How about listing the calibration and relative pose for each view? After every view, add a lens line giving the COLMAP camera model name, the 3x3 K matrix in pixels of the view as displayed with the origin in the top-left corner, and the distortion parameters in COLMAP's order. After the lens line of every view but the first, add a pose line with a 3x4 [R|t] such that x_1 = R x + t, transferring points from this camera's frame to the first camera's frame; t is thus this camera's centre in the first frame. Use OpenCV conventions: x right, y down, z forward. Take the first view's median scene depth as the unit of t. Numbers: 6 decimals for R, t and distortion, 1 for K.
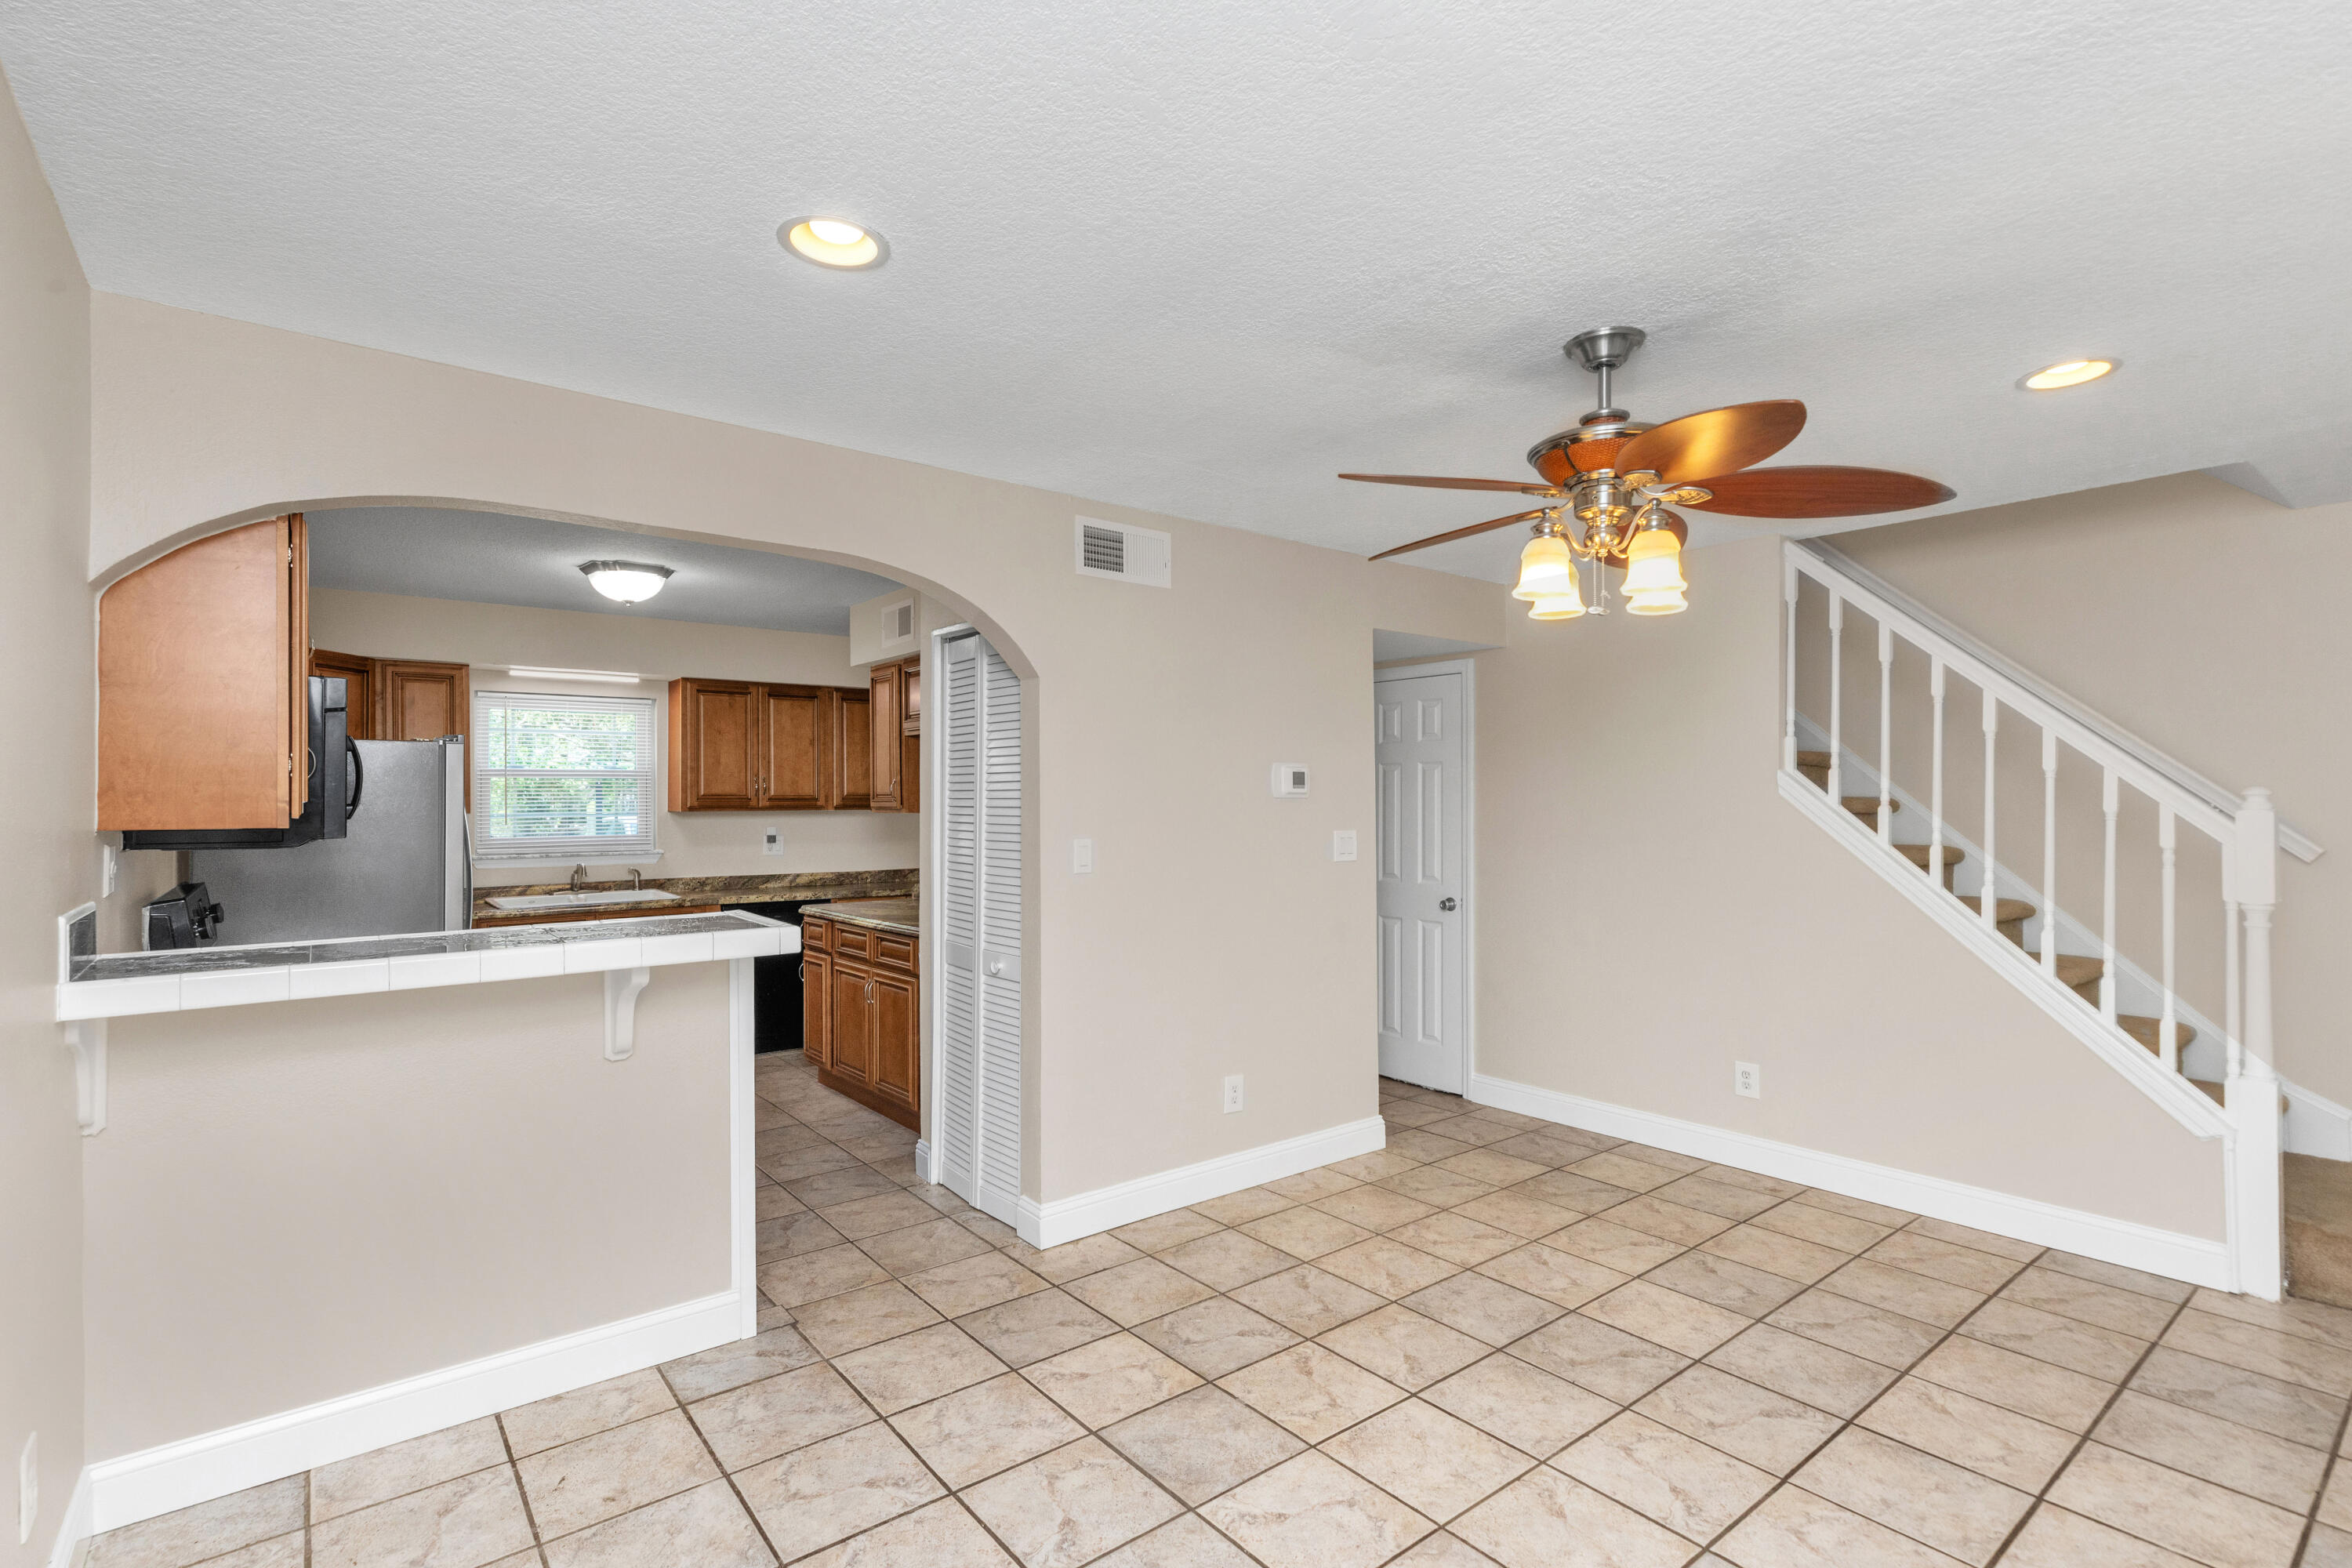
lens RADIAL K [[1092.0, 0, 1184.2], [0, 1092.0, 797.9], [0, 0, 1]] dist [0.009292, -0.000416]
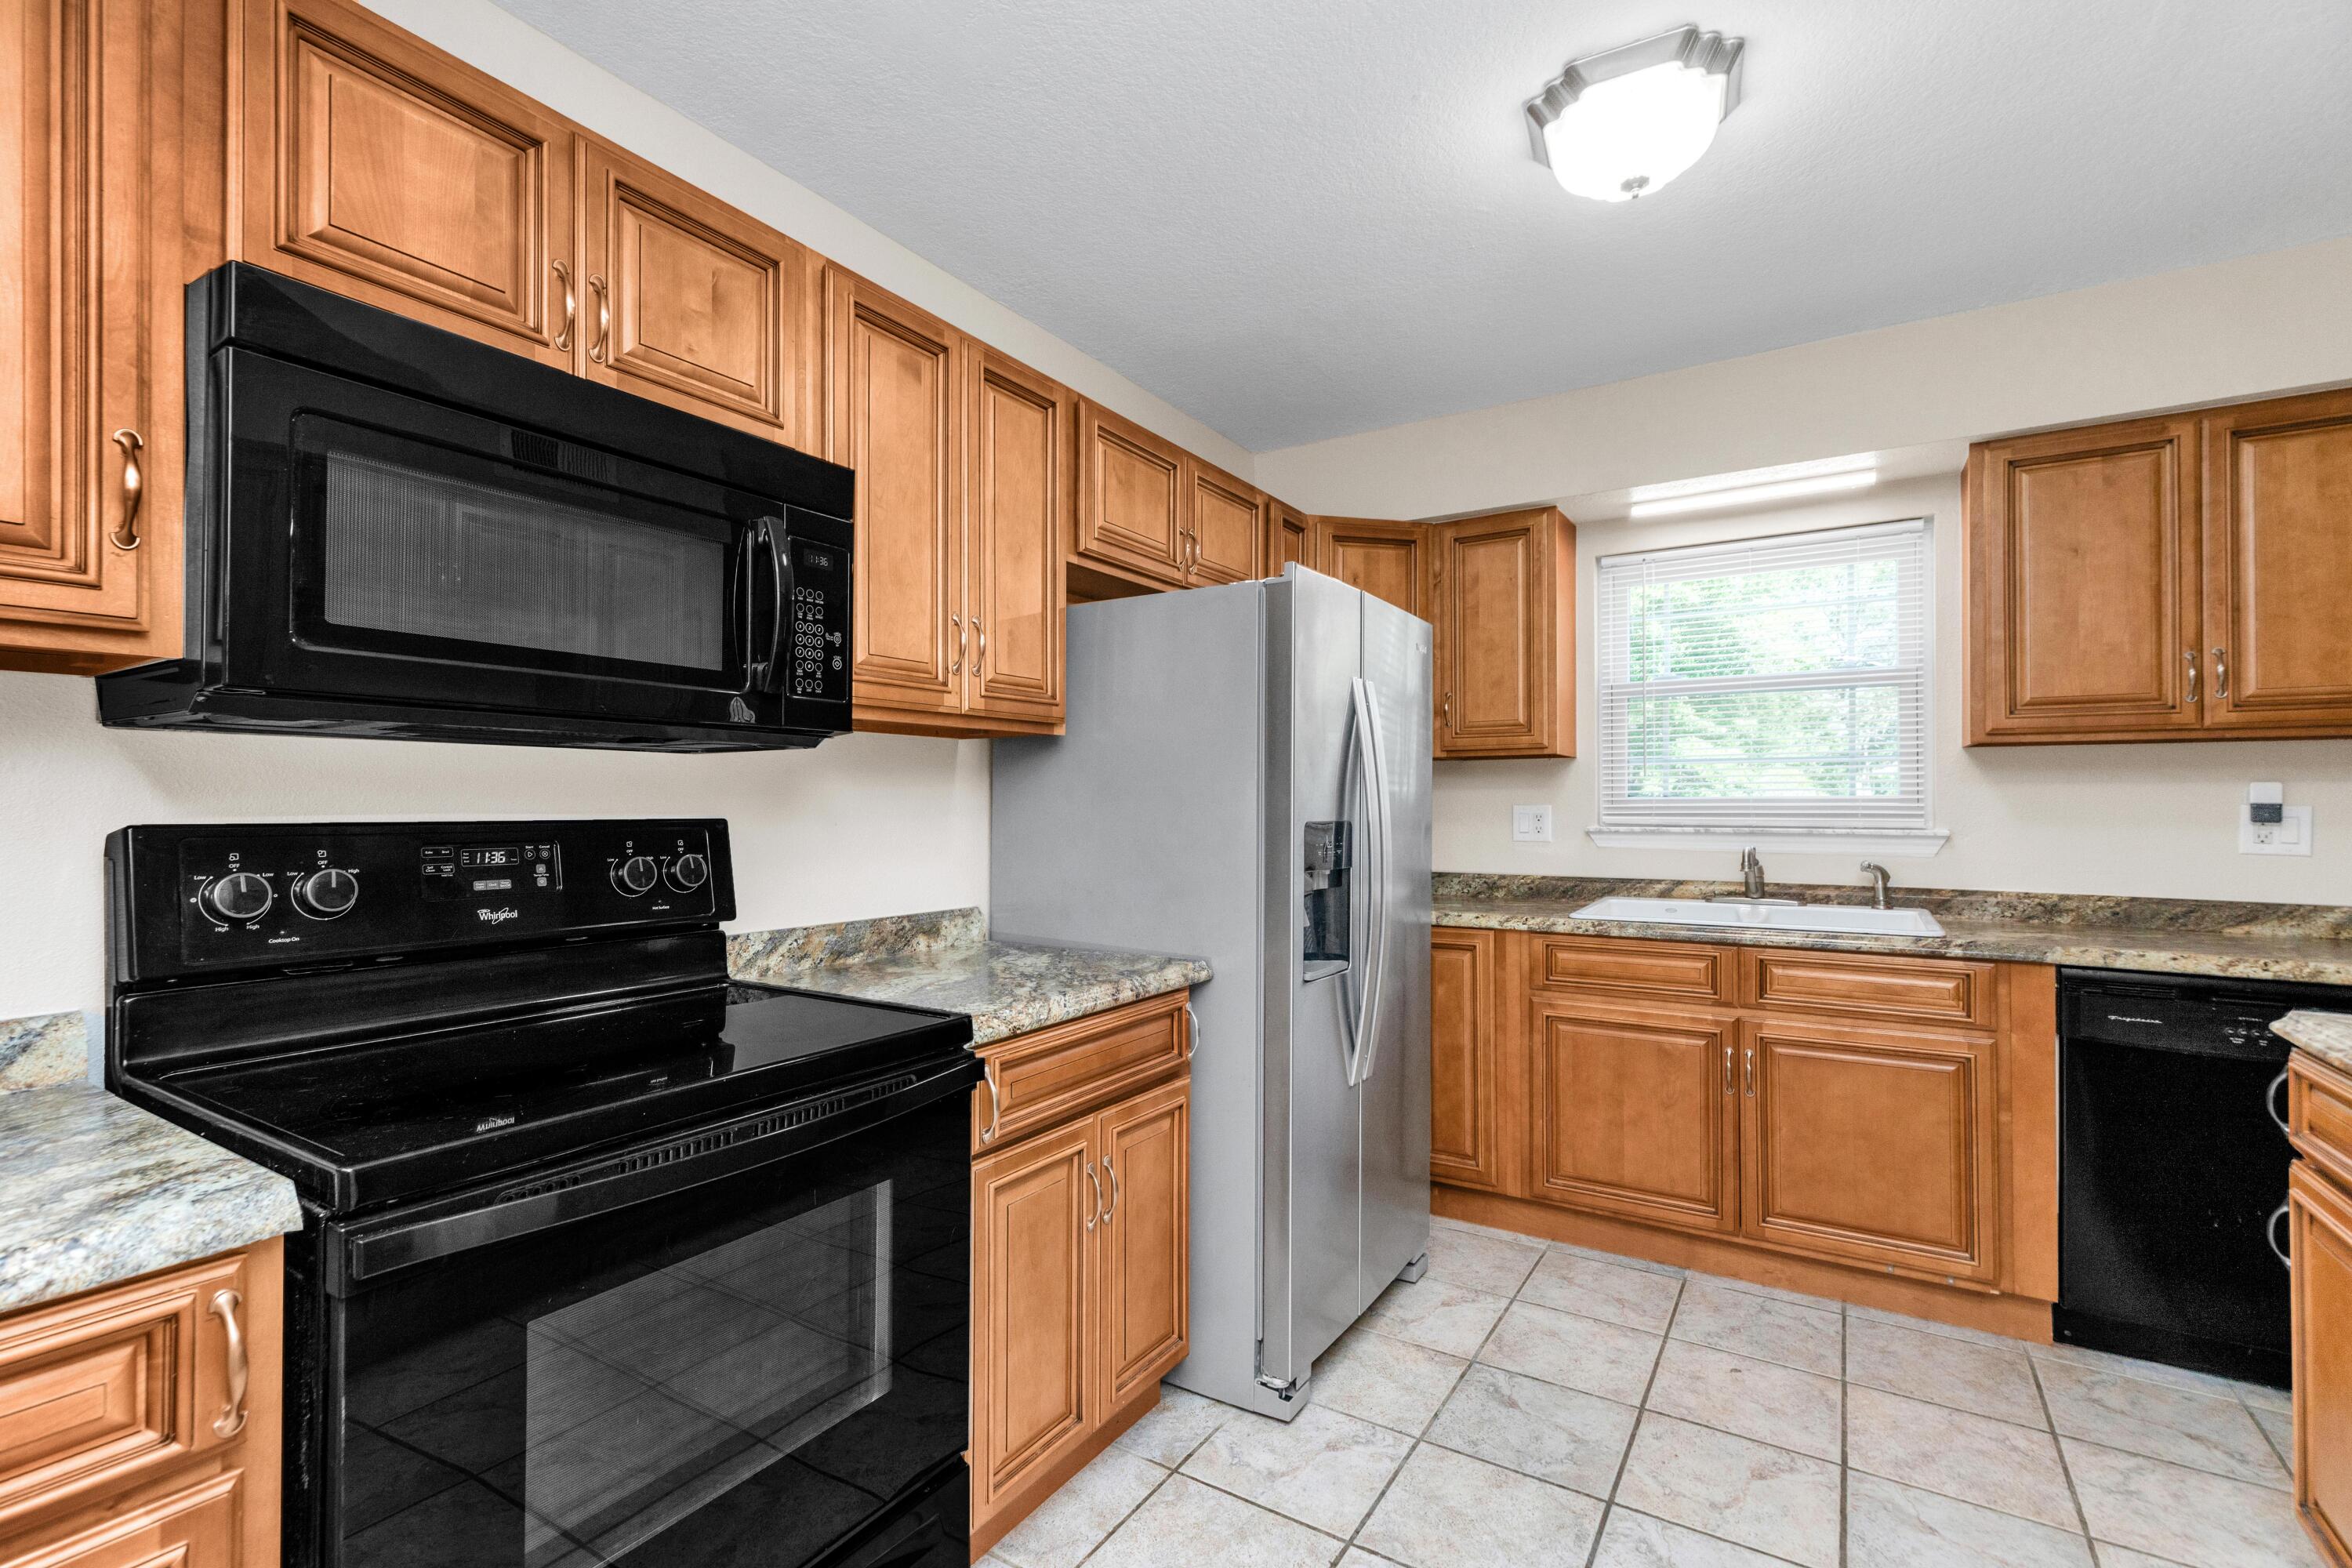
lens RADIAL K [[1061.8, 0, 1154.7], [0, 1061.8, 793.7], [0, 0, 1]] dist [0.006479, -0.000289]
pose [[0.310704, -0.003092, -0.950502, -0.256380], [0.001213, 0.999995, -0.002856, 0.059391], [0.950506, -0.000266, 0.310707, 0.946313]]
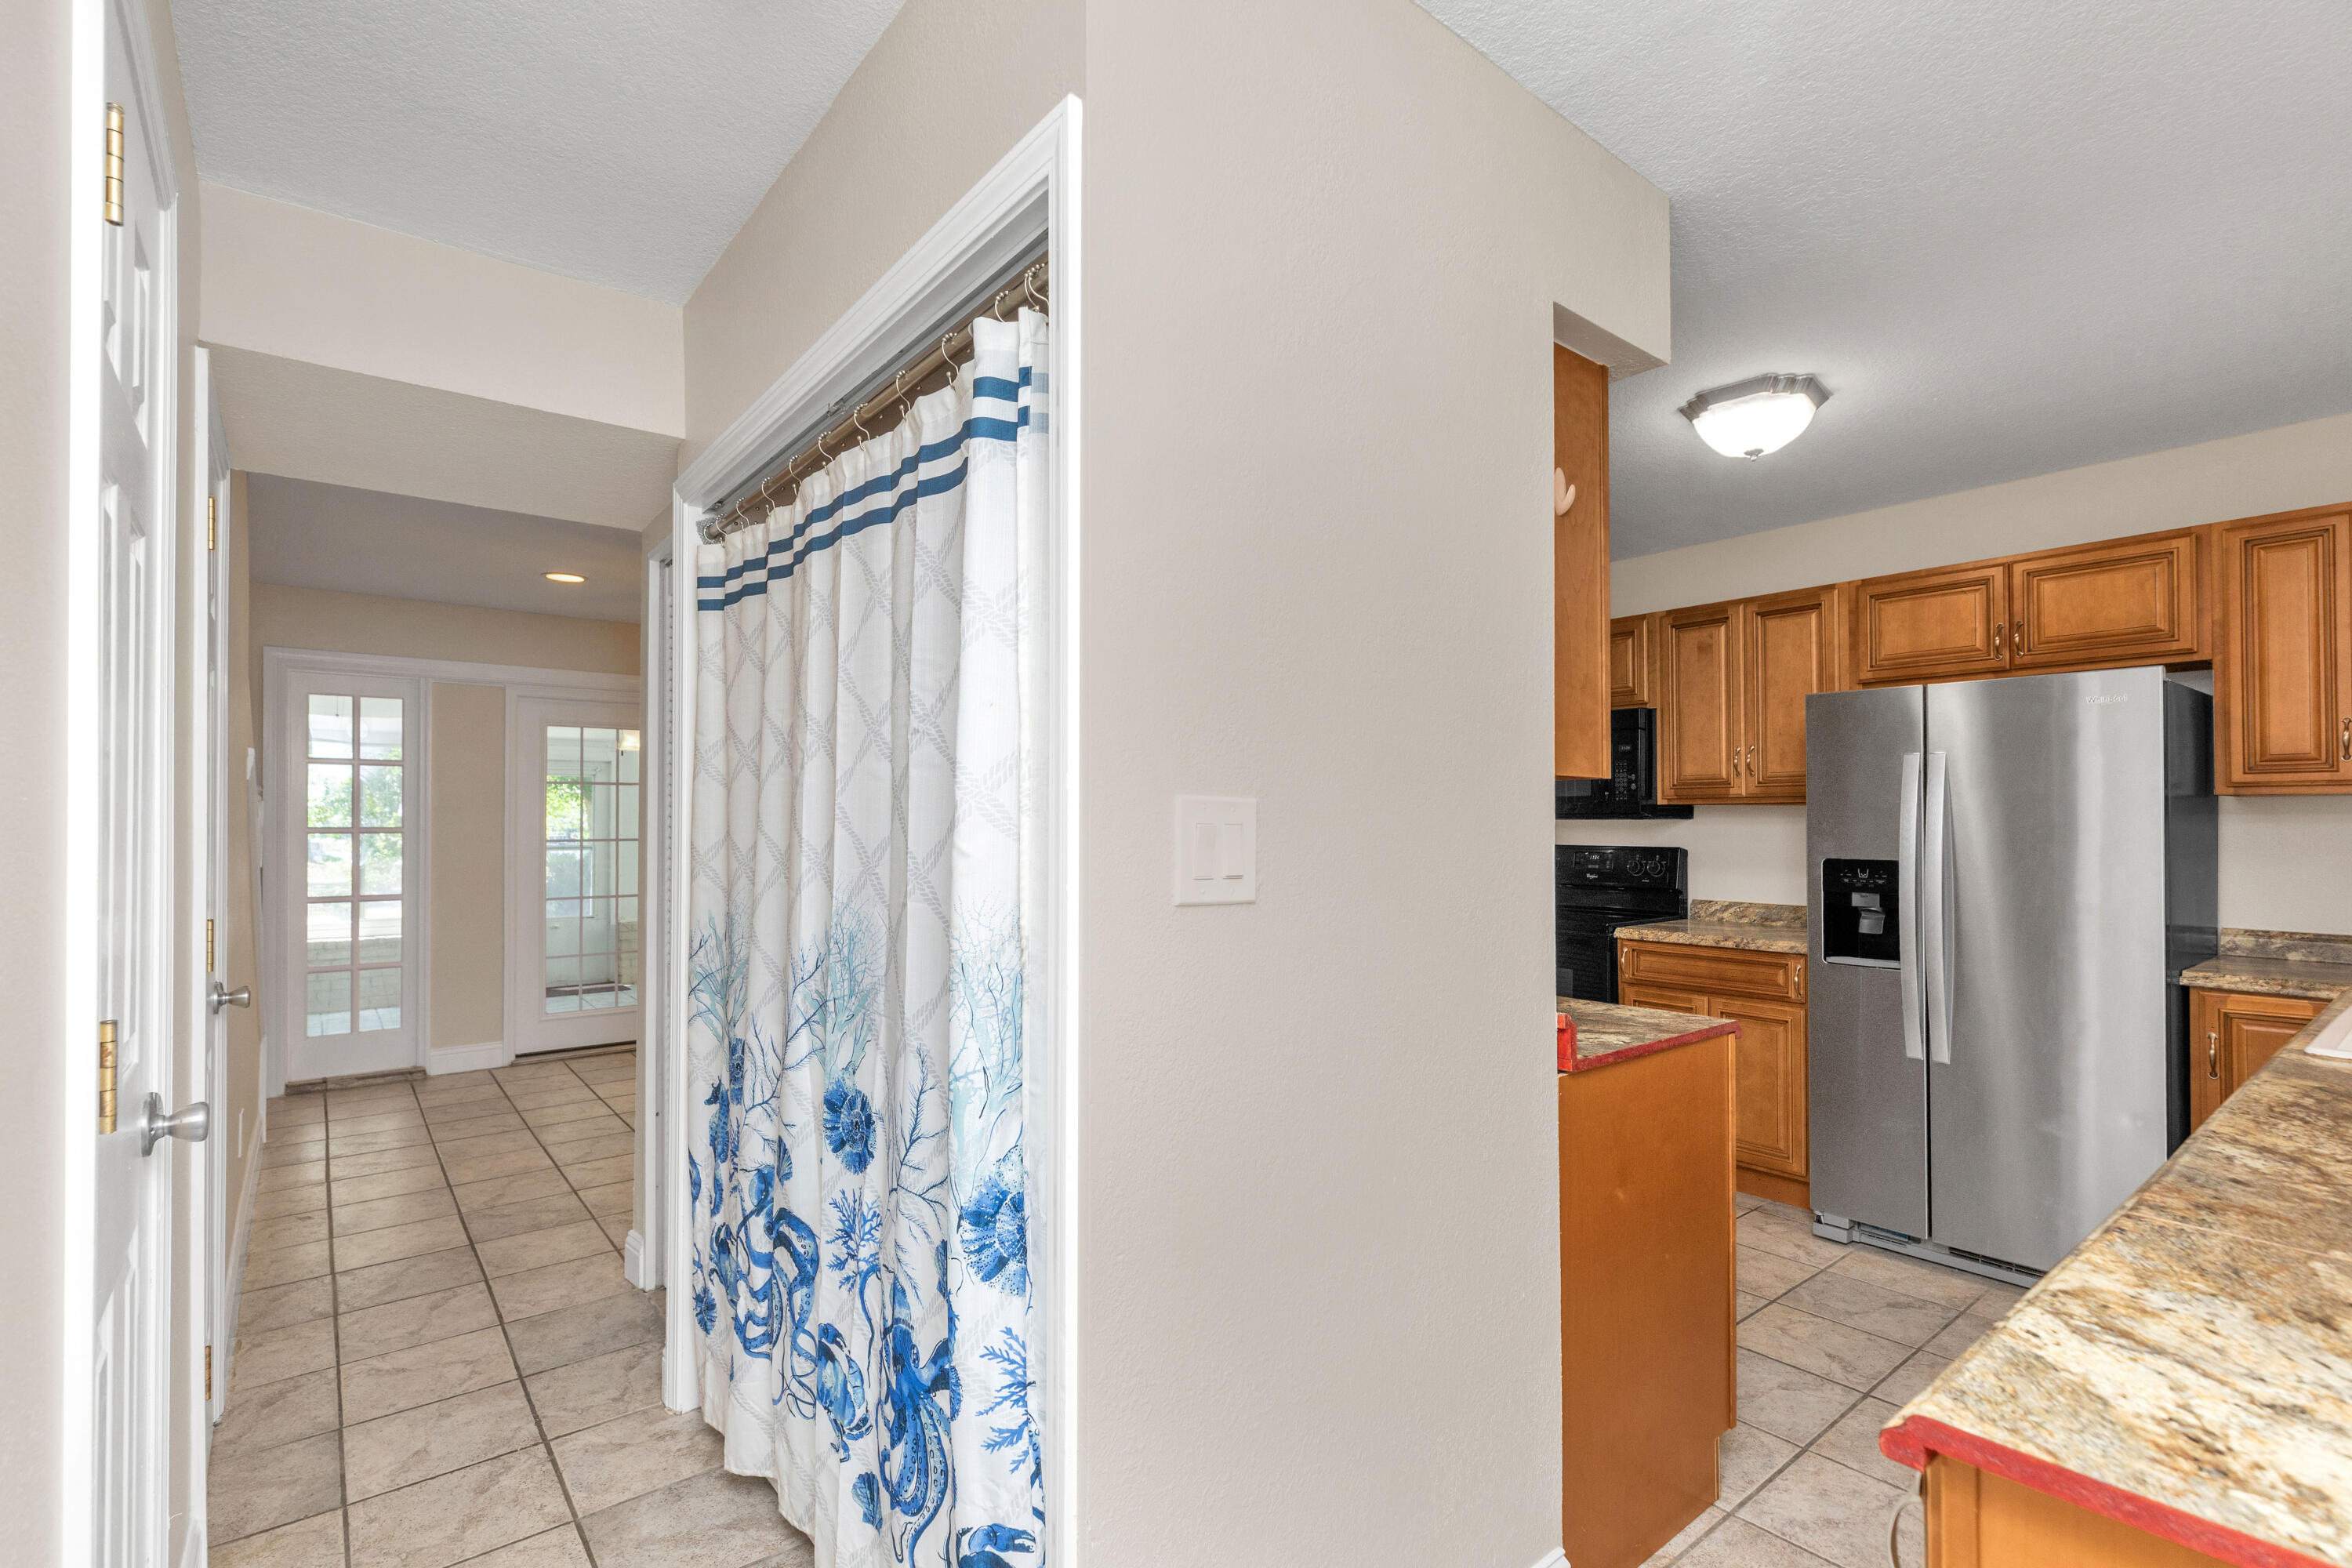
lens RADIAL K [[1083.7, 0, 1177.6], [0, 1083.7, 798.2], [0, 0, 1]] dist [0.002921, 0.000021]
pose [[-0.999982, 0.004790, 0.003556, -0.238617], [0.004689, 0.999599, -0.027940, 0.045364], [-0.003688, -0.027923, -0.999603, 2.156900]]
